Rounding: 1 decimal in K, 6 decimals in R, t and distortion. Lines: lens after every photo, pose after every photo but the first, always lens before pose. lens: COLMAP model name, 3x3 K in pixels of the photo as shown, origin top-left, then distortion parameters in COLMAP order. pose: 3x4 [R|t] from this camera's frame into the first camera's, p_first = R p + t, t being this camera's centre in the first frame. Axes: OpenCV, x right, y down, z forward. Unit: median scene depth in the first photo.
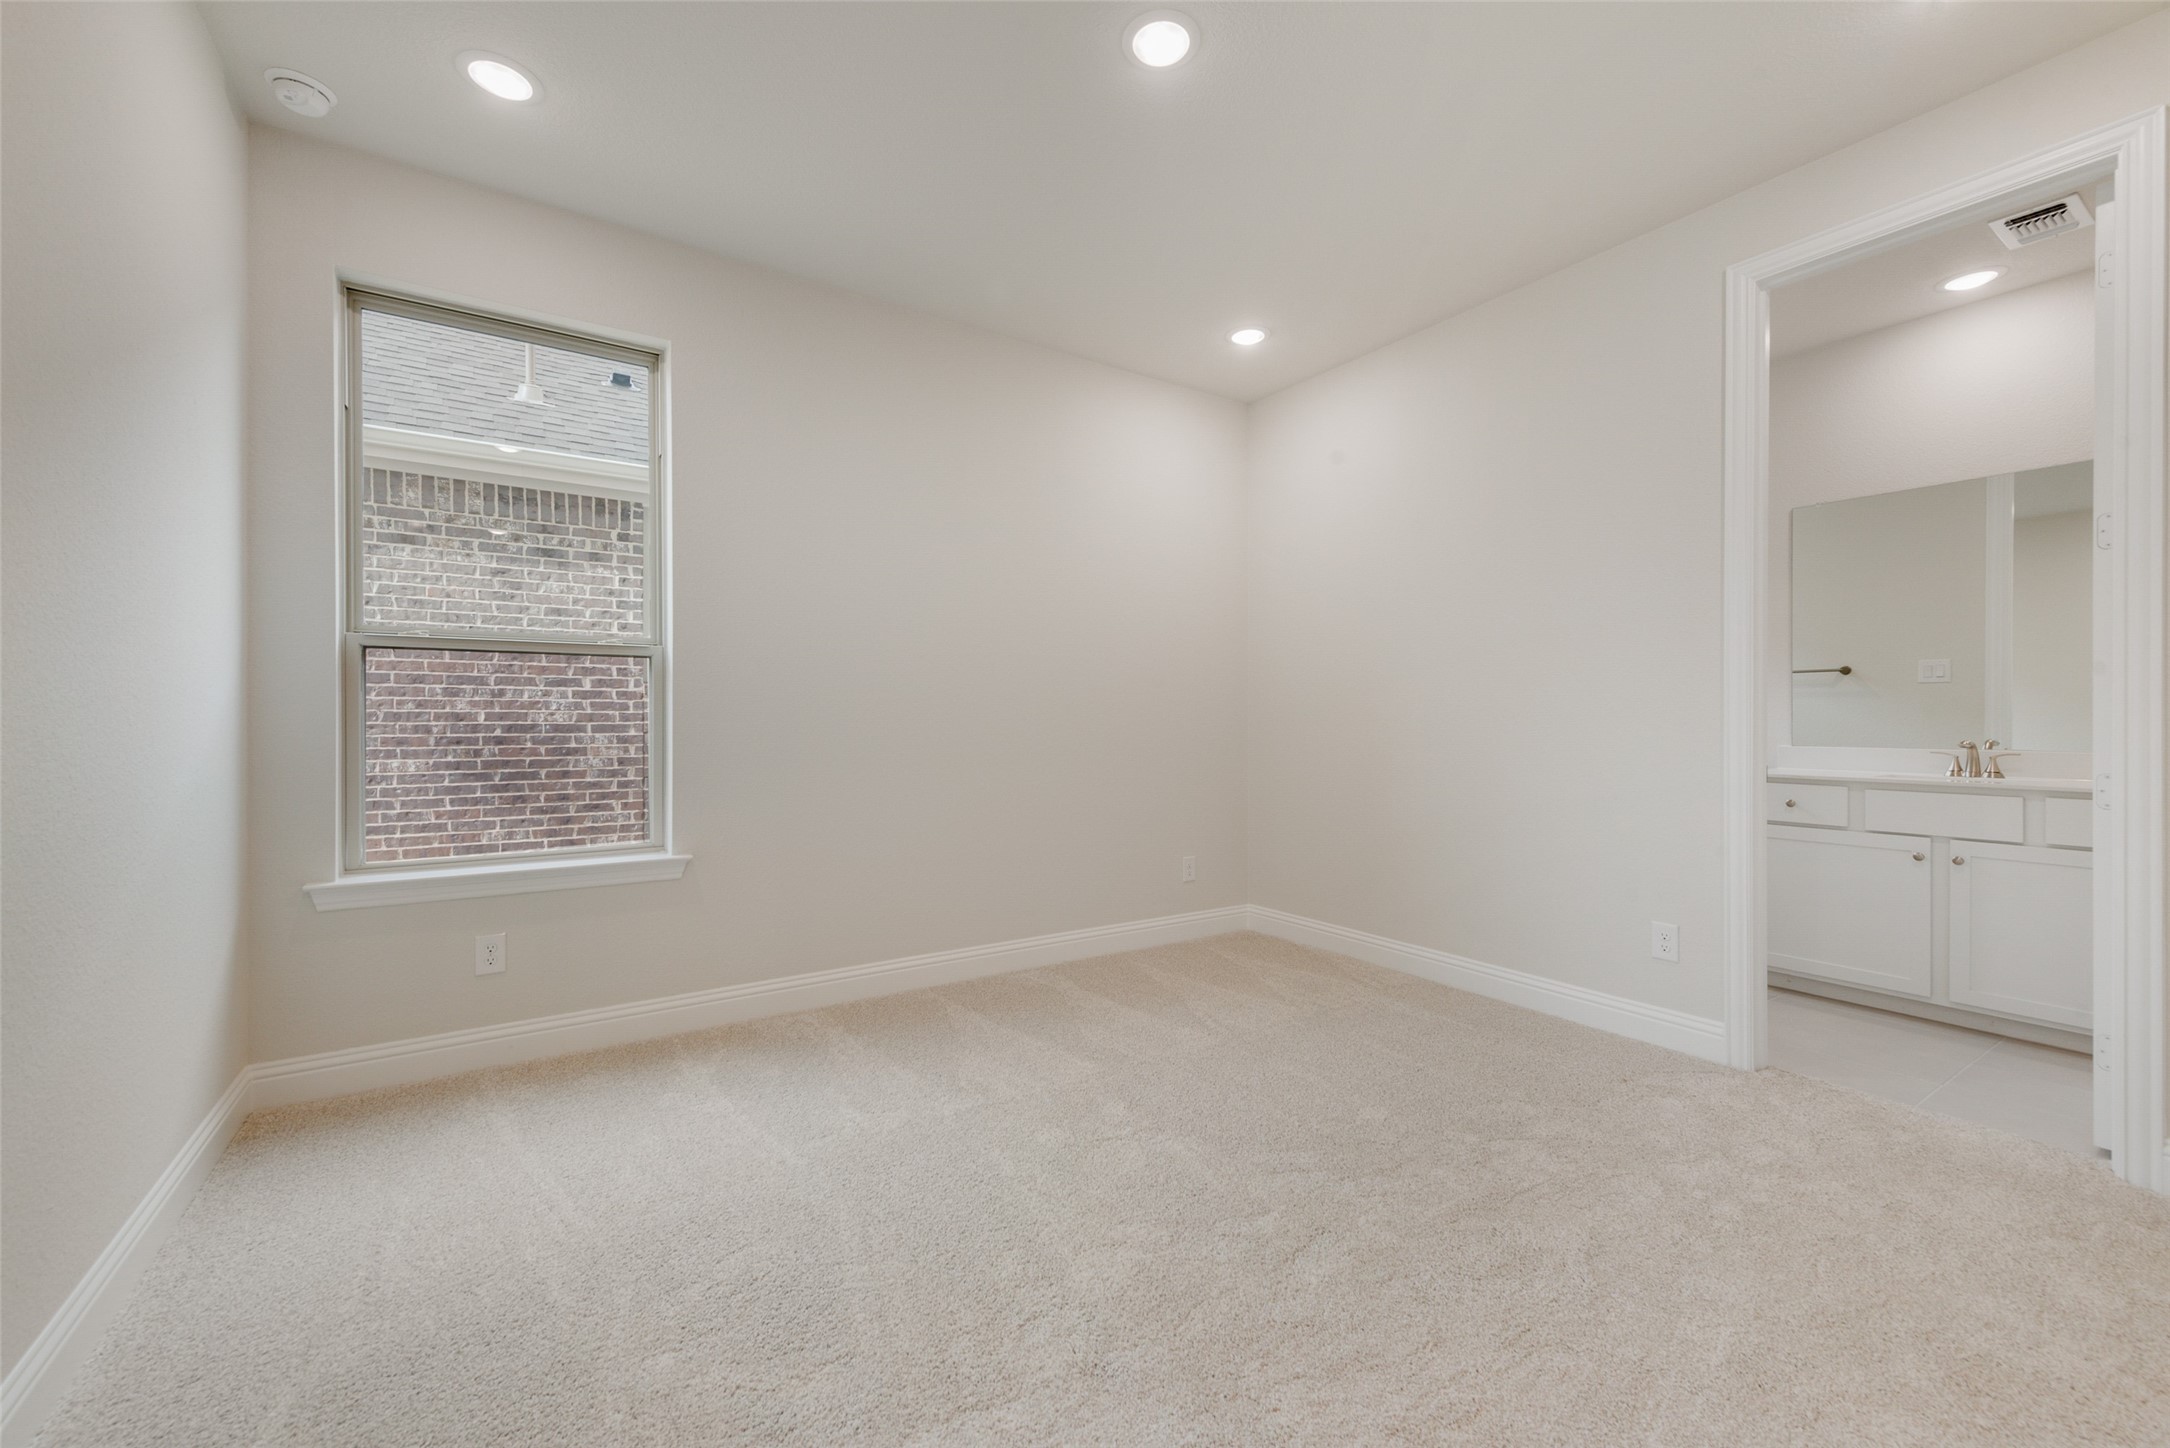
lens RADIAL K [[853.9, 0, 1080.6], [0, 853.9, 723.8], [0, 0, 1]] dist [-0.000932, 0.000384]
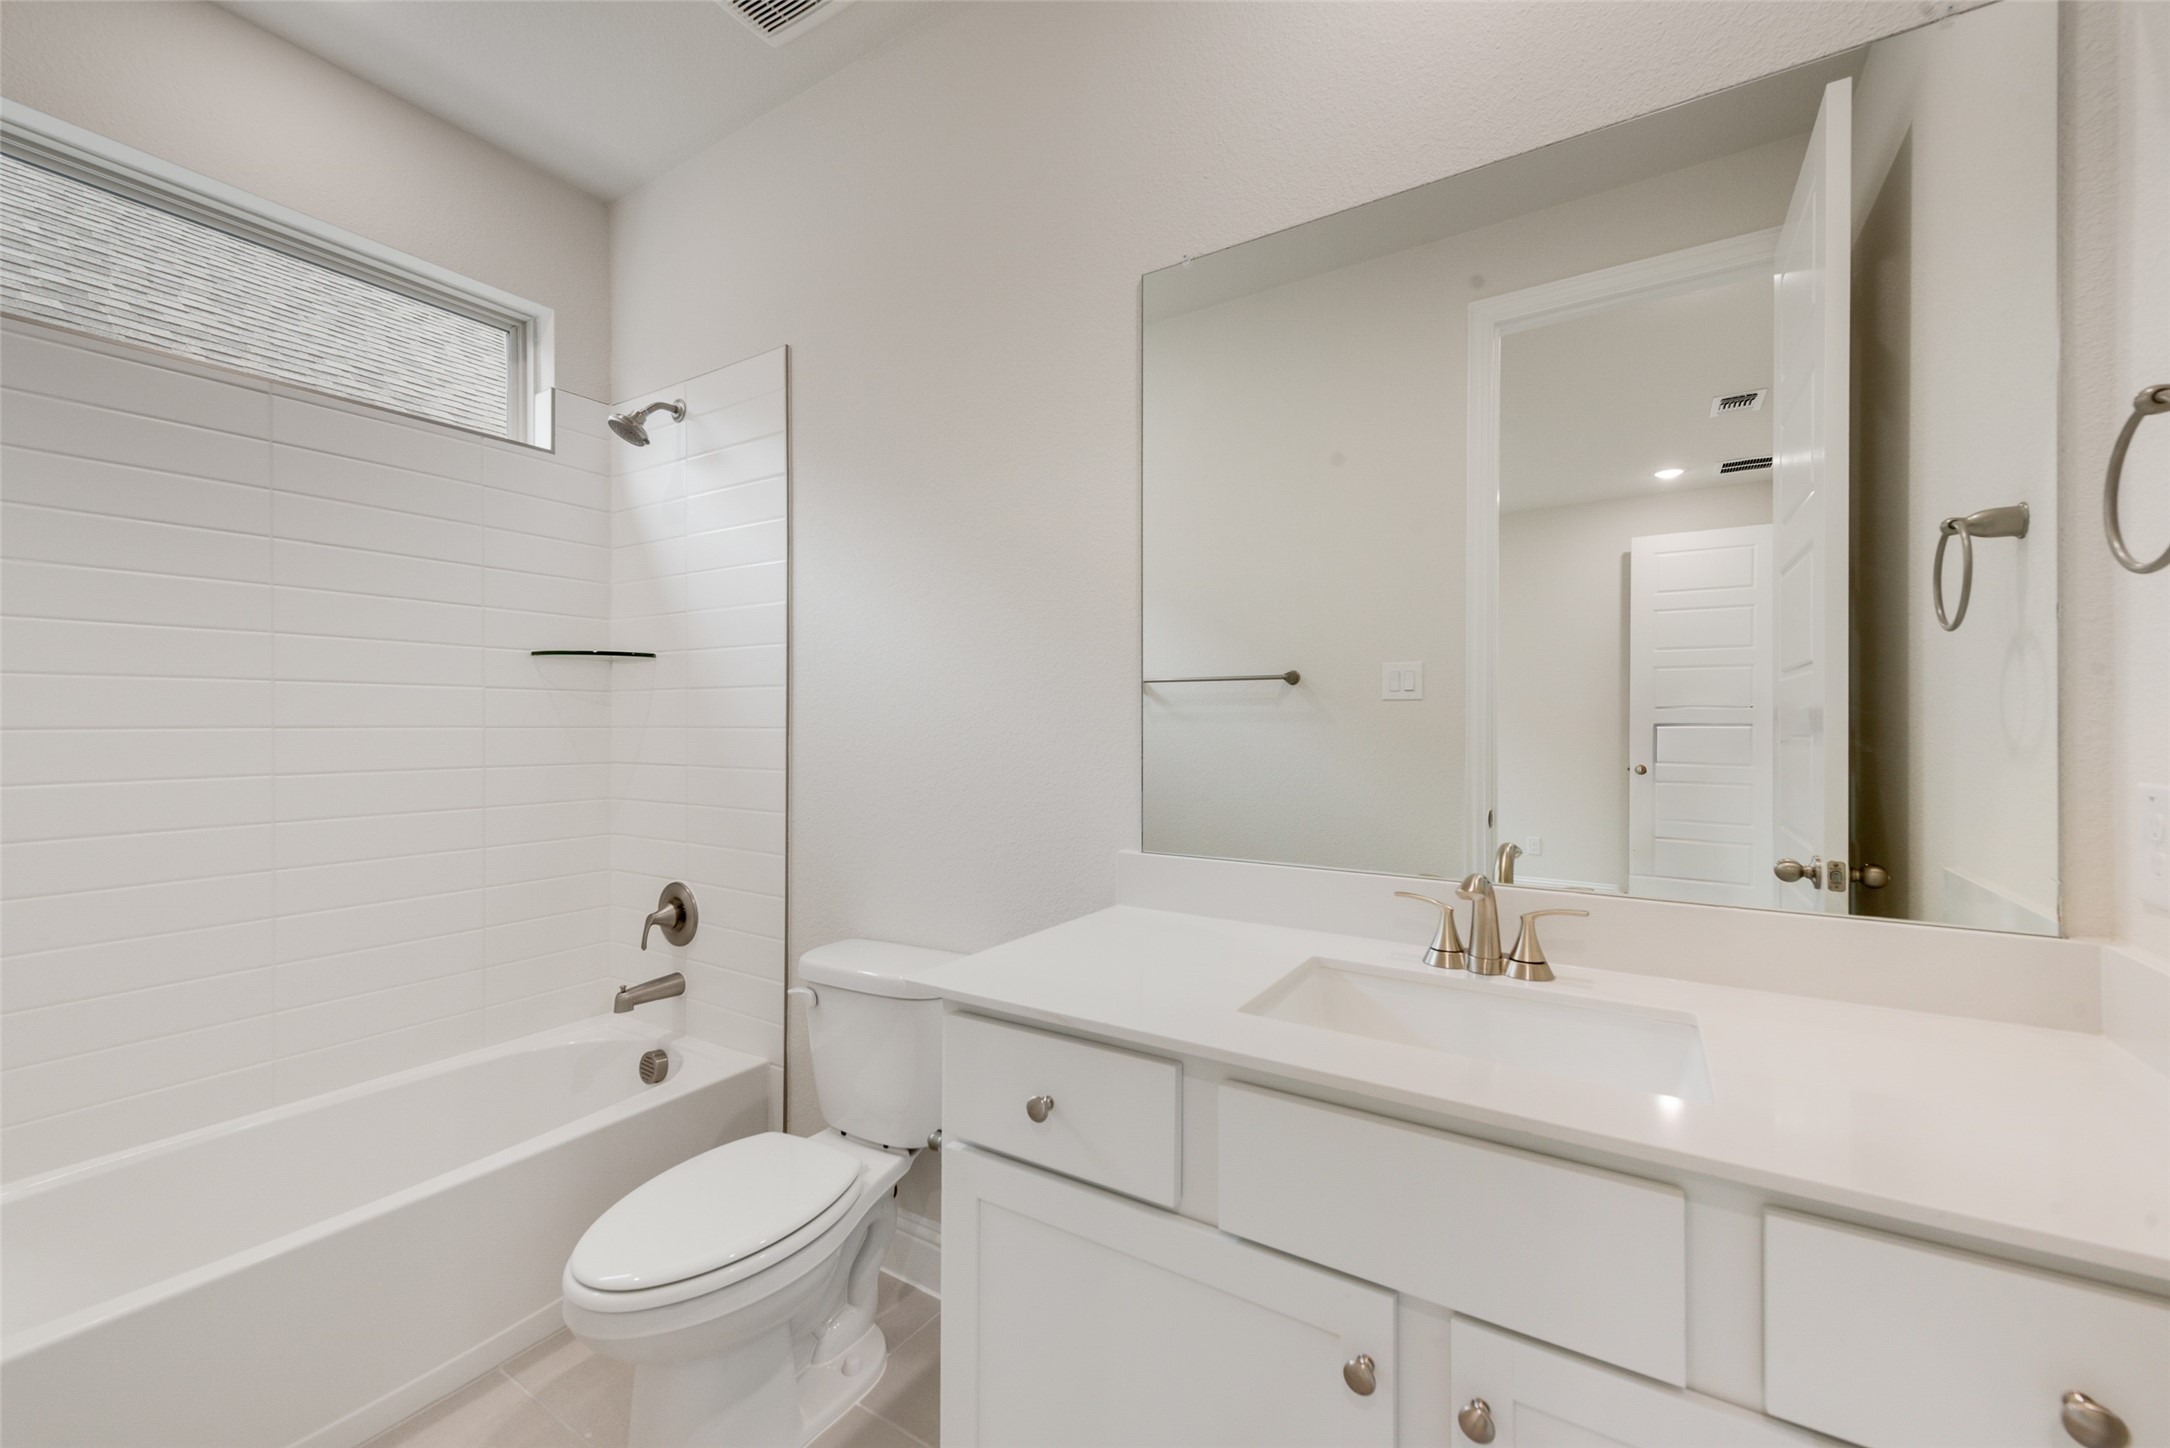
lens RADIAL K [[853.9, 0, 1080.6], [0, 853.9, 723.8], [0, 0, 1]] dist [-0.000932, 0.000384]
pose [[0.910918, -0.001537, 0.412585, 0.696554], [0.003485, 0.999986, -0.003969, -0.038311], [-0.412574, 0.005053, 0.910910, 0.696298]]
